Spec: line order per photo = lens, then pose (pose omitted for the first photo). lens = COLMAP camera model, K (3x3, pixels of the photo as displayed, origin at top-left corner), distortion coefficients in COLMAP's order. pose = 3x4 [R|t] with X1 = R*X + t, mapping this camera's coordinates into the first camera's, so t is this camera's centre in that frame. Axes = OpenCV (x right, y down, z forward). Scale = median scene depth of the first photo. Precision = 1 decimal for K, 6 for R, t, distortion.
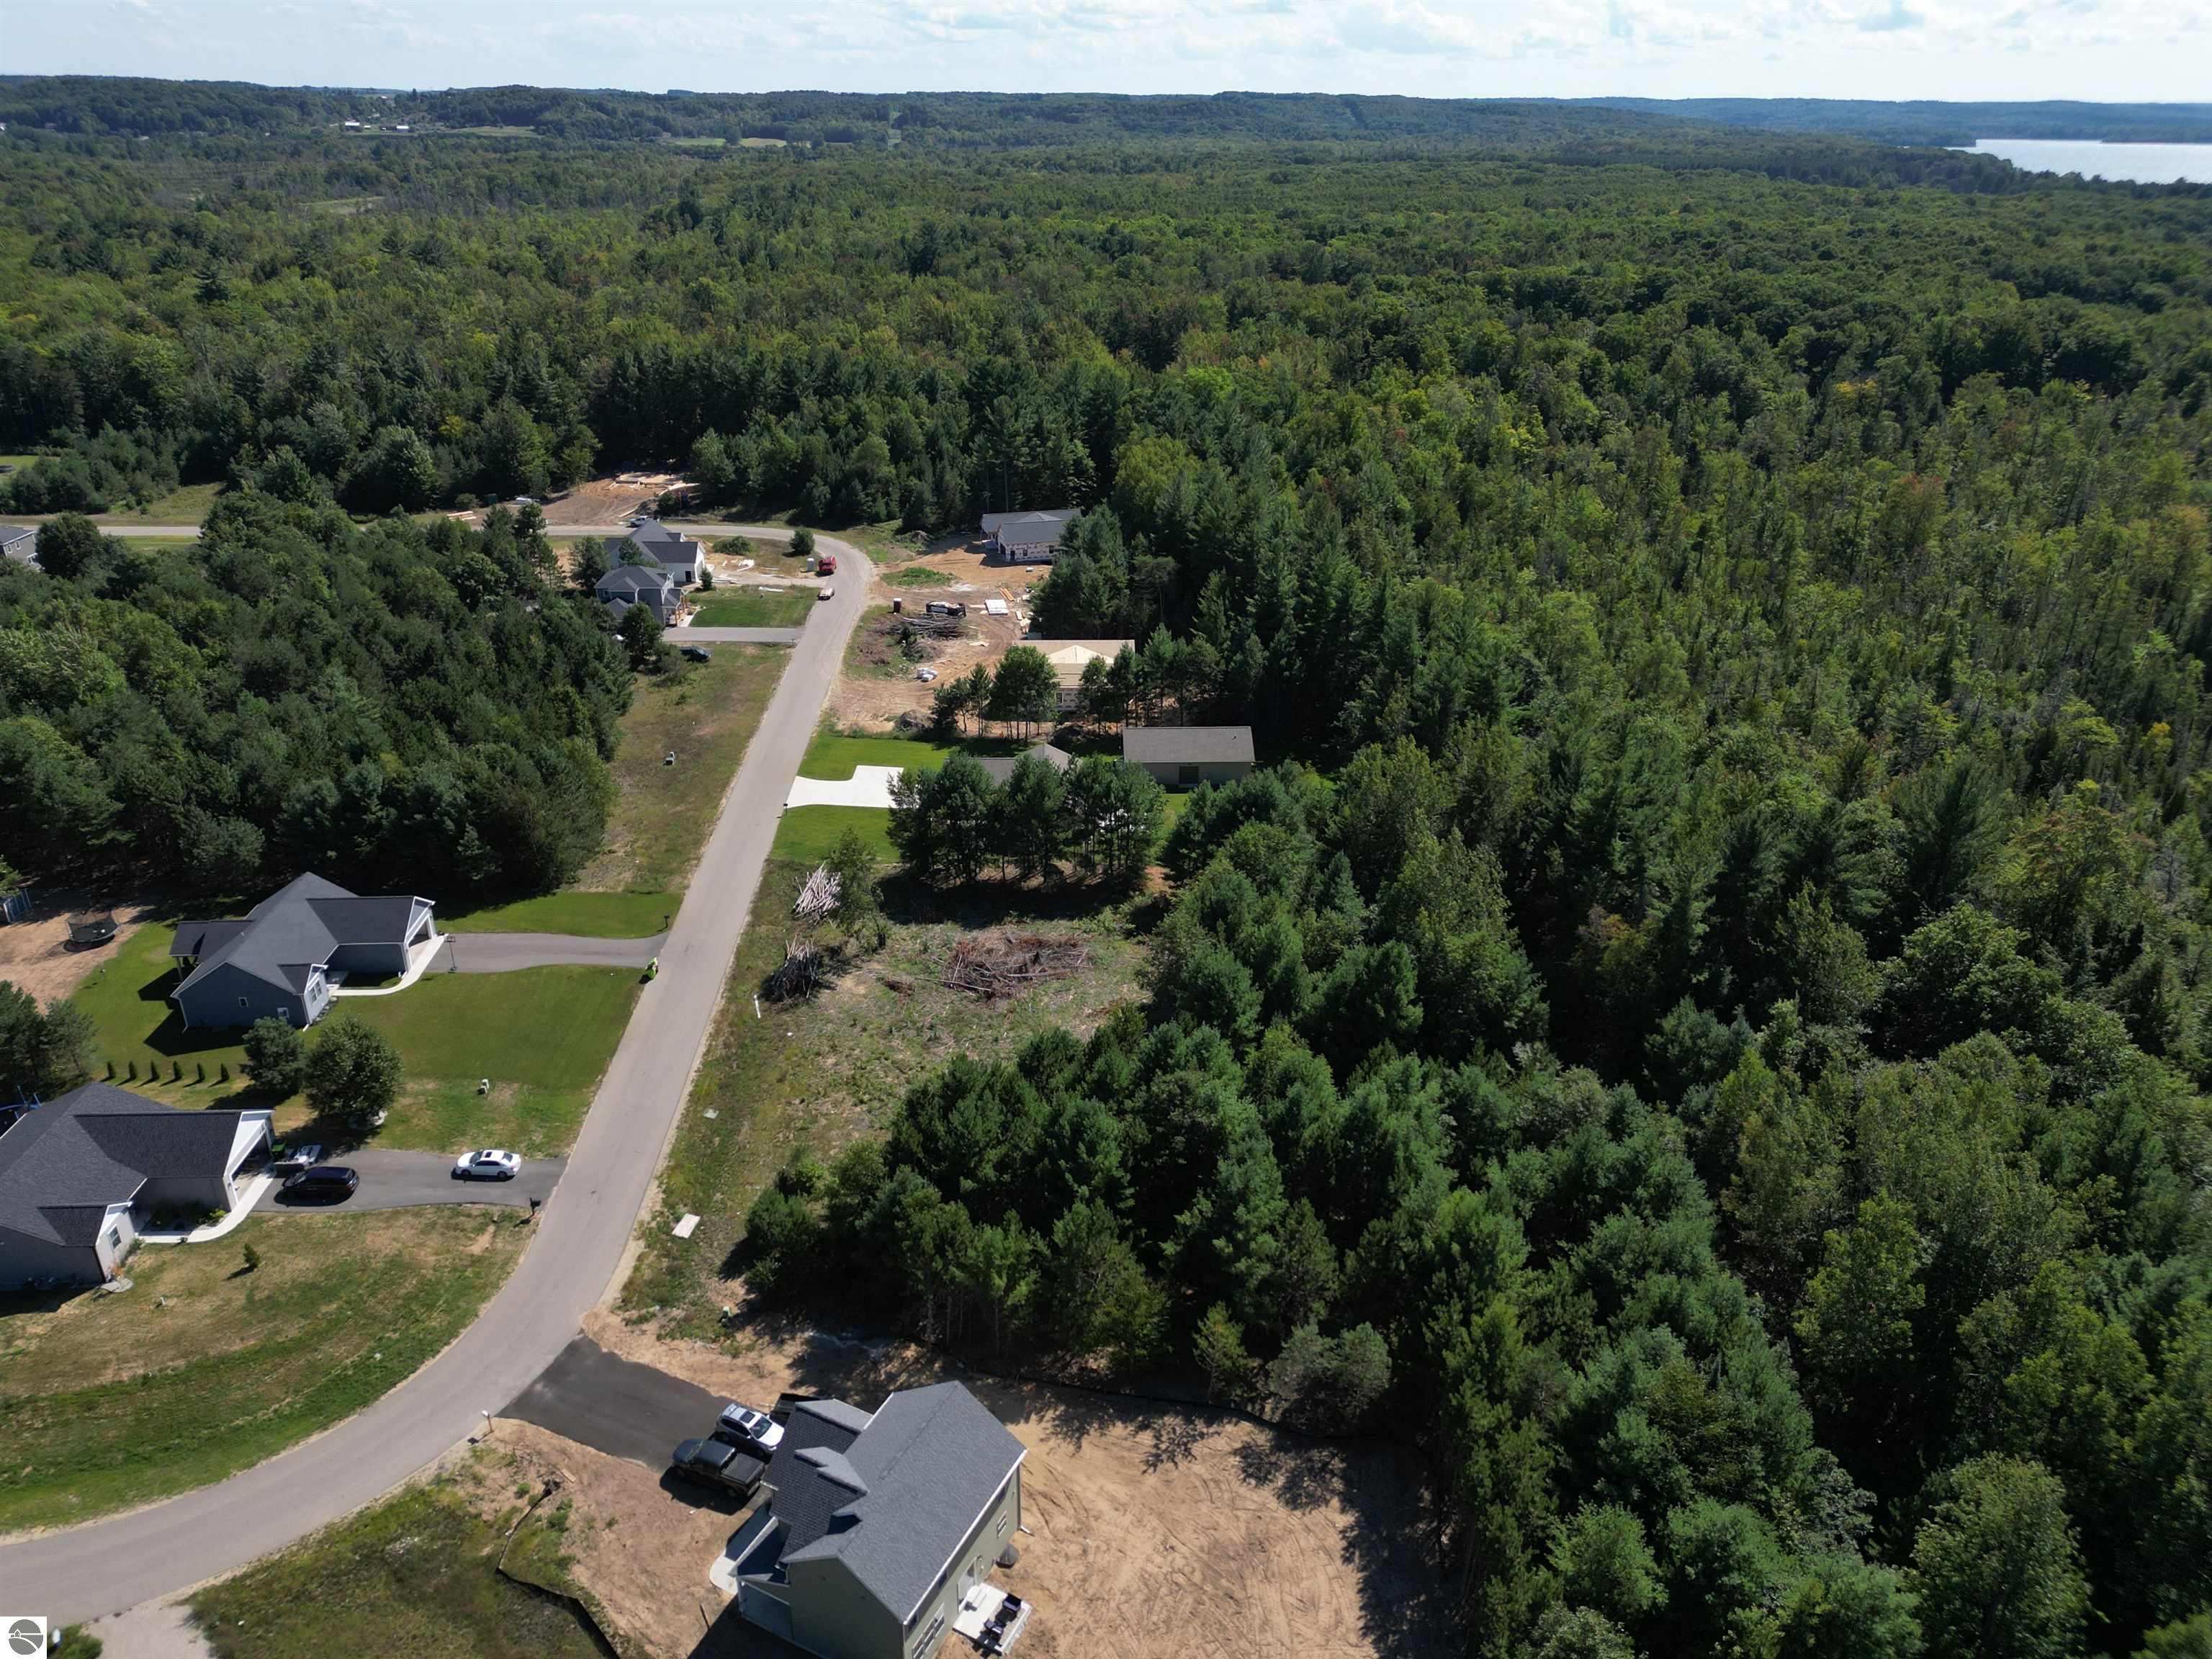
lens RADIAL K [[1545.0, 0, 1097.7], [0, 1545.0, 846.1], [0, 0, 1]] dist [0.067298, -0.049913]
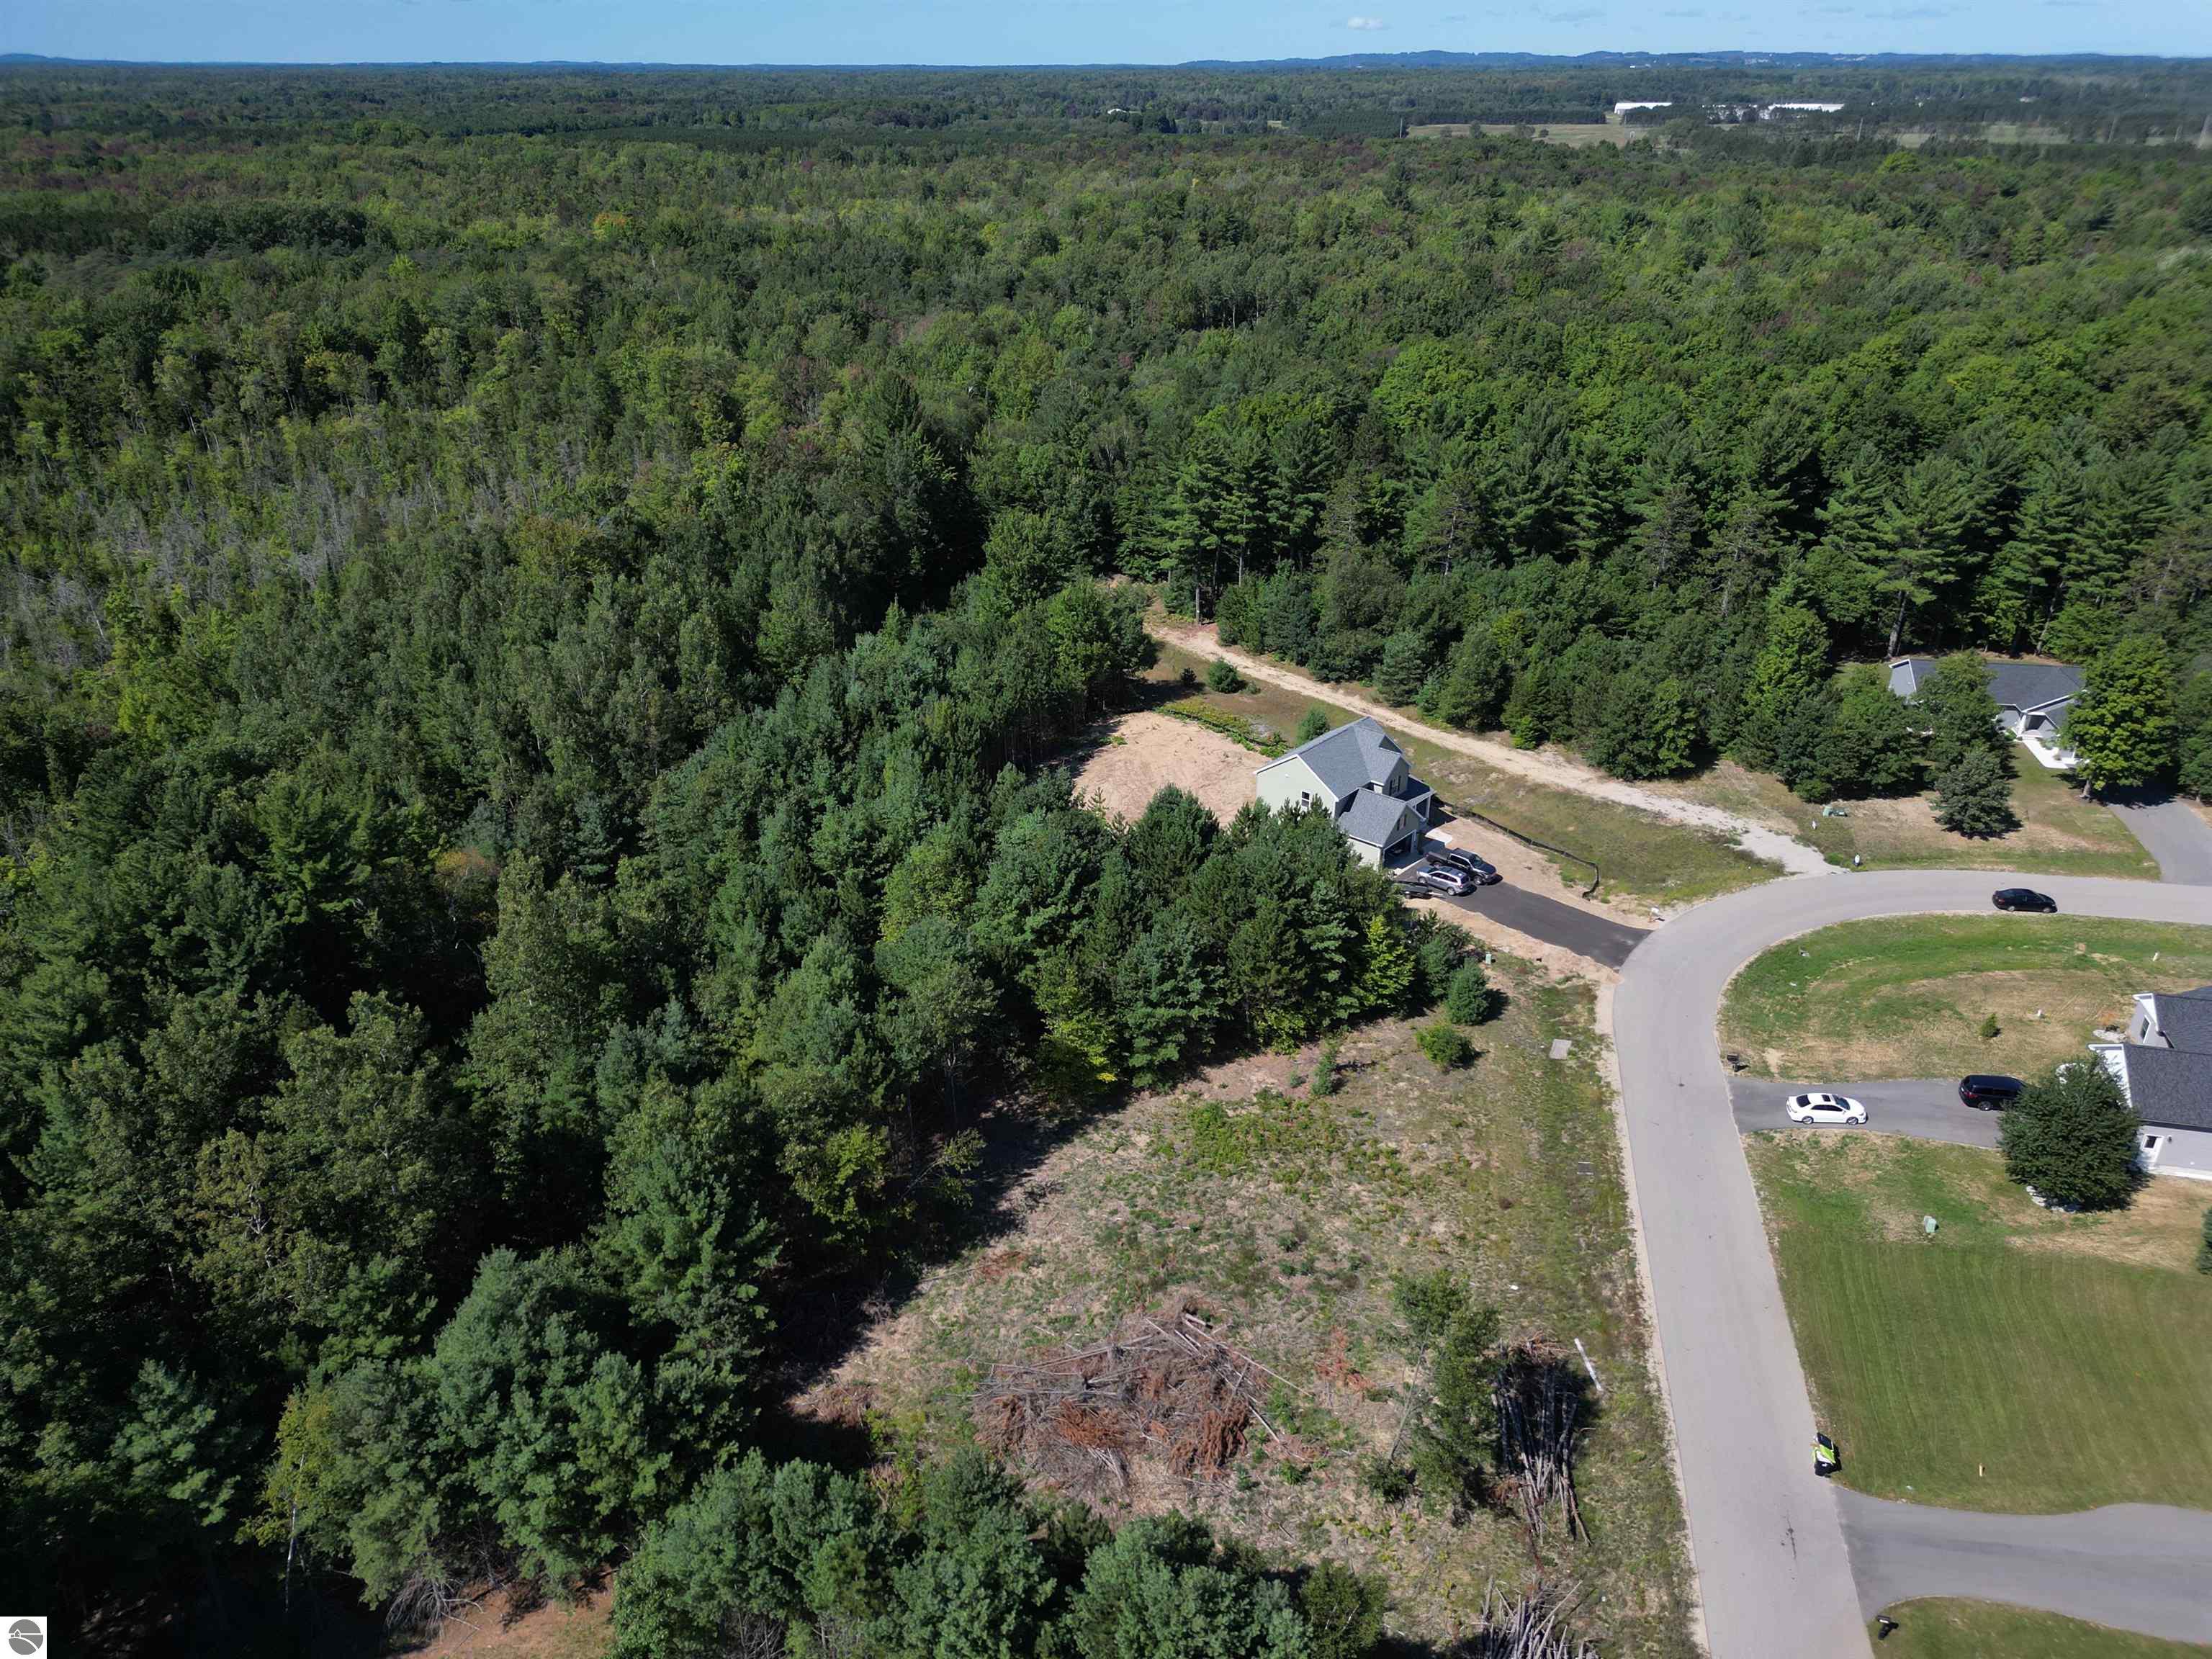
lens RADIAL K [[1545.0, 0, 1101.4], [0, 1545.0, 830.7], [0, 0, 1]] dist [0.067298, -0.049913]
pose [[-0.970195, -0.116017, 0.212749, -0.189160], [0.095907, 0.622421, 0.776784, -0.642479], [-0.222539, 0.774036, -0.592743, 1.614453]]
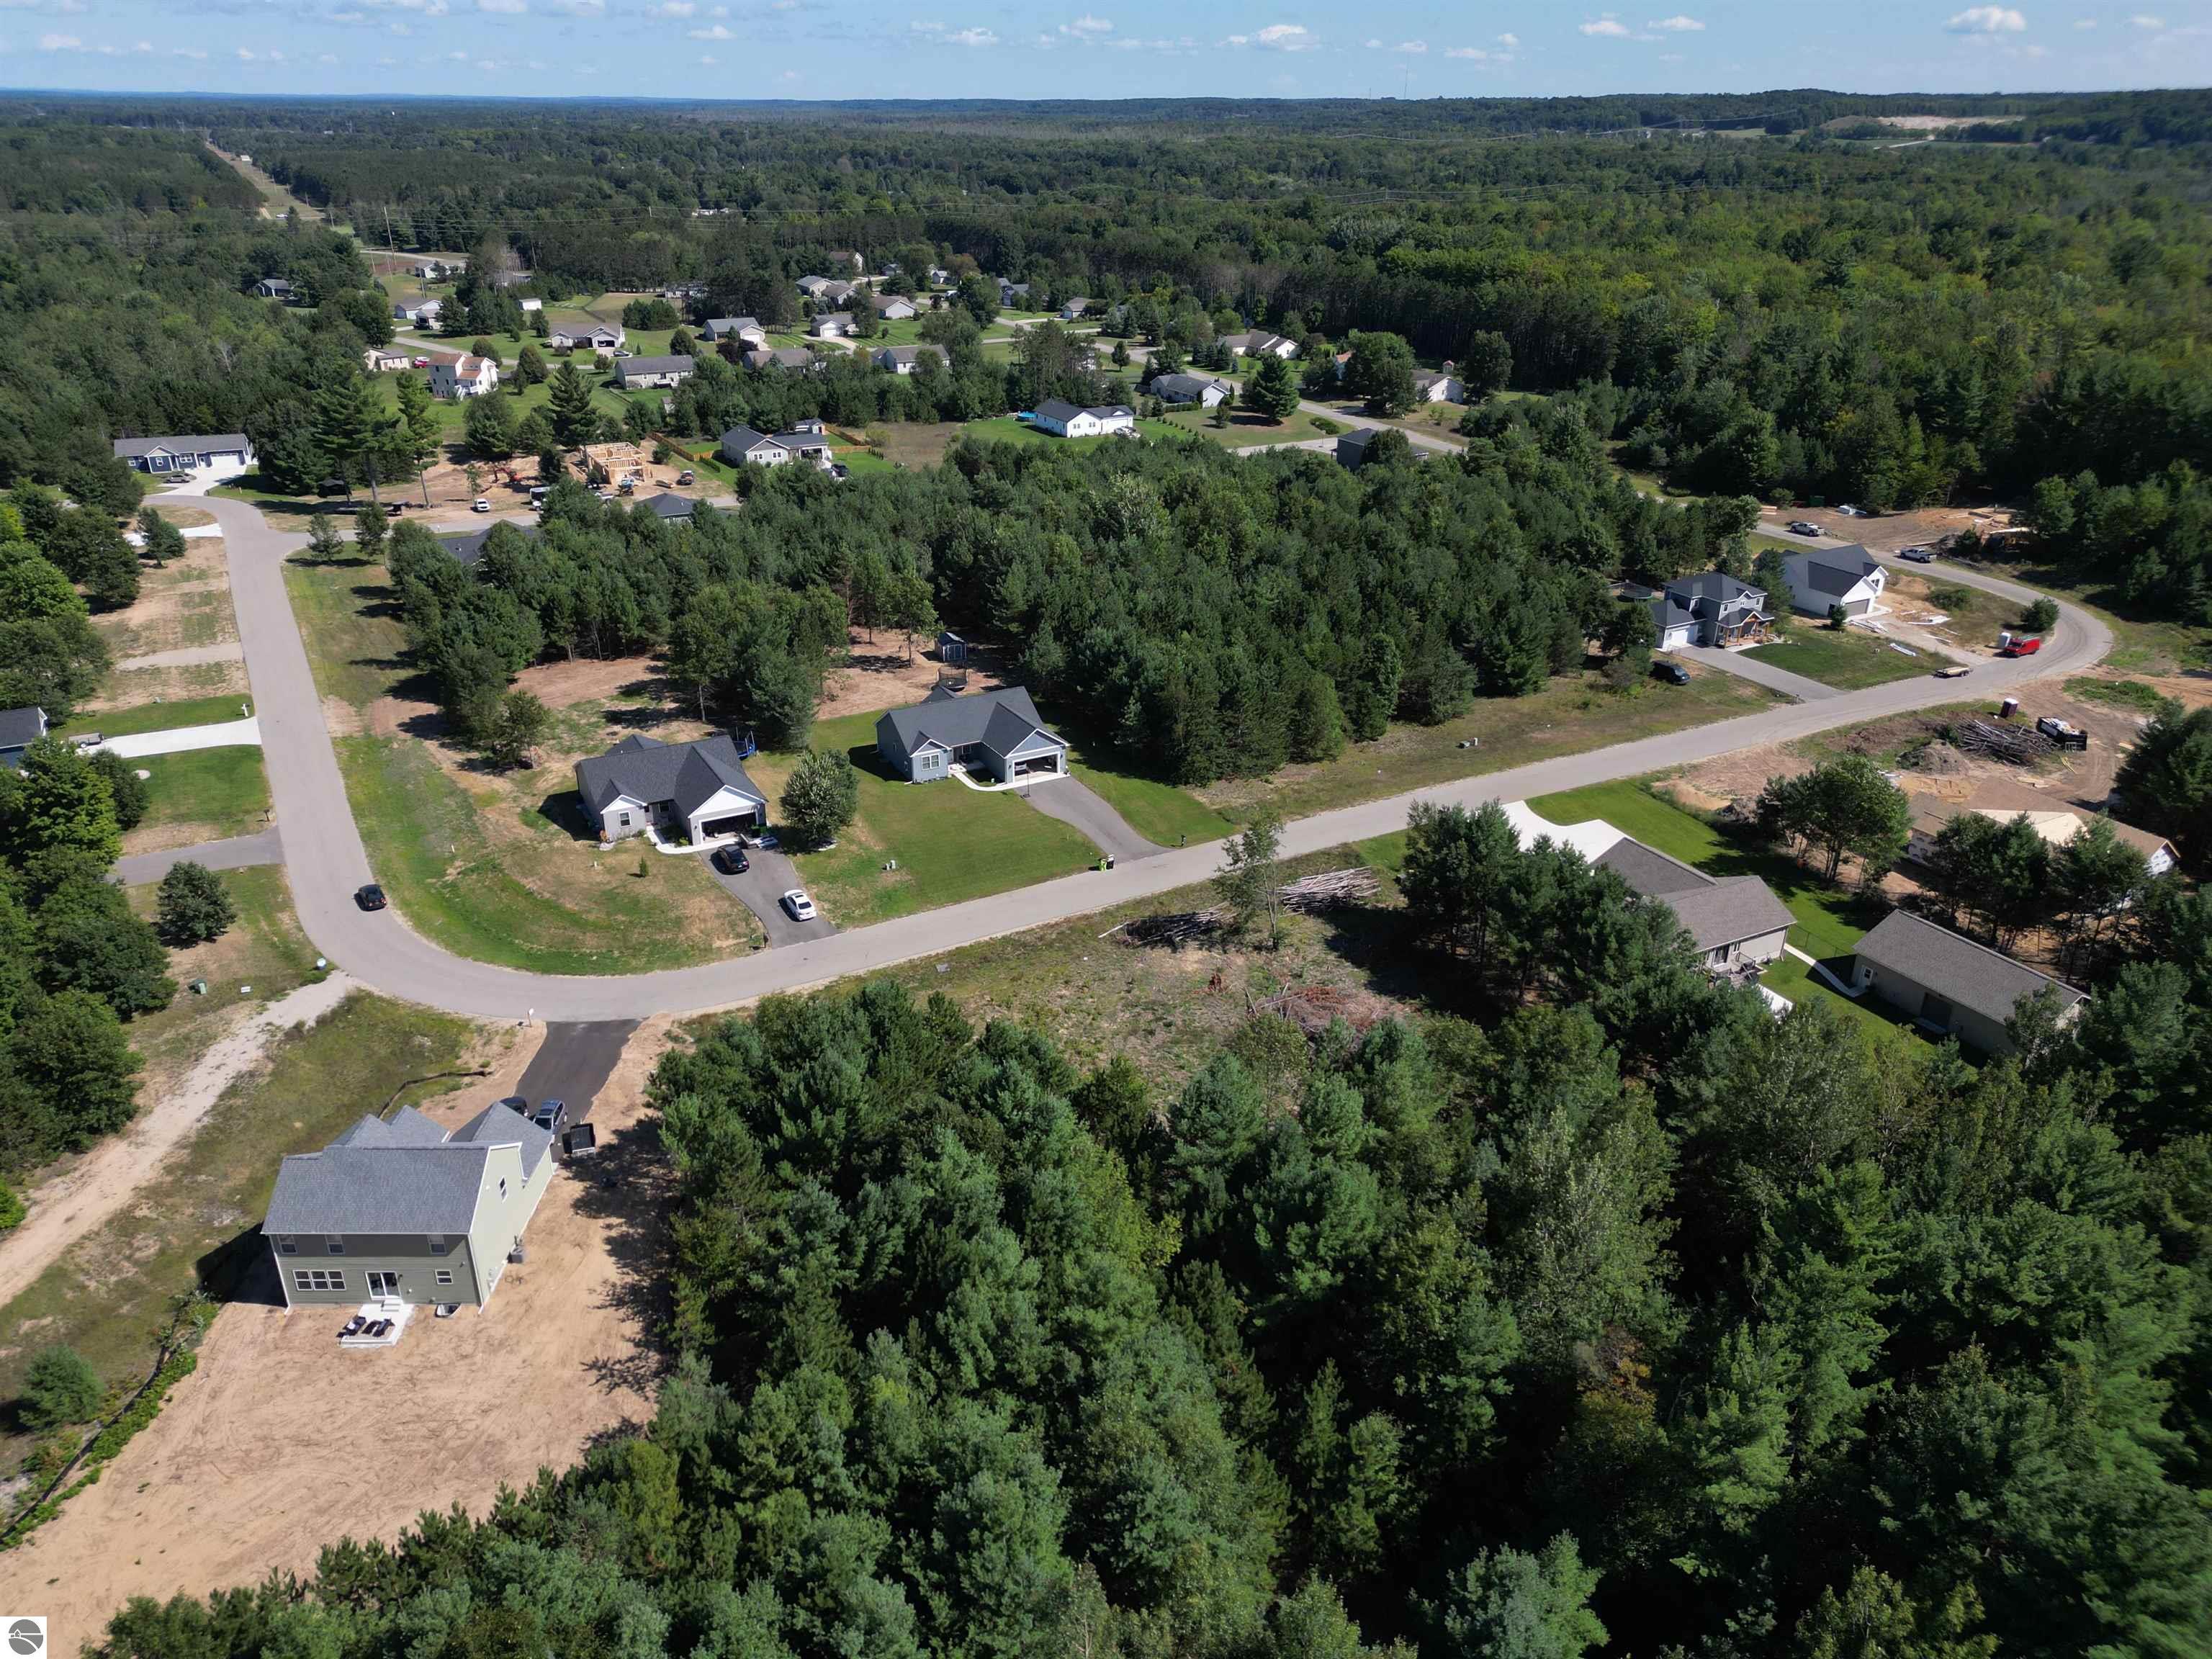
lens RADIAL K [[1545.0, 0, 1090.3], [0, 1545.0, 836.9], [0, 0, 1]] dist [0.067298, -0.049913]
pose [[0.447497, 0.375395, -0.811681, 0.736776], [-0.386630, 0.899635, 0.202915, -0.193537], [0.806389, 0.223016, 0.547723, 0.559489]]
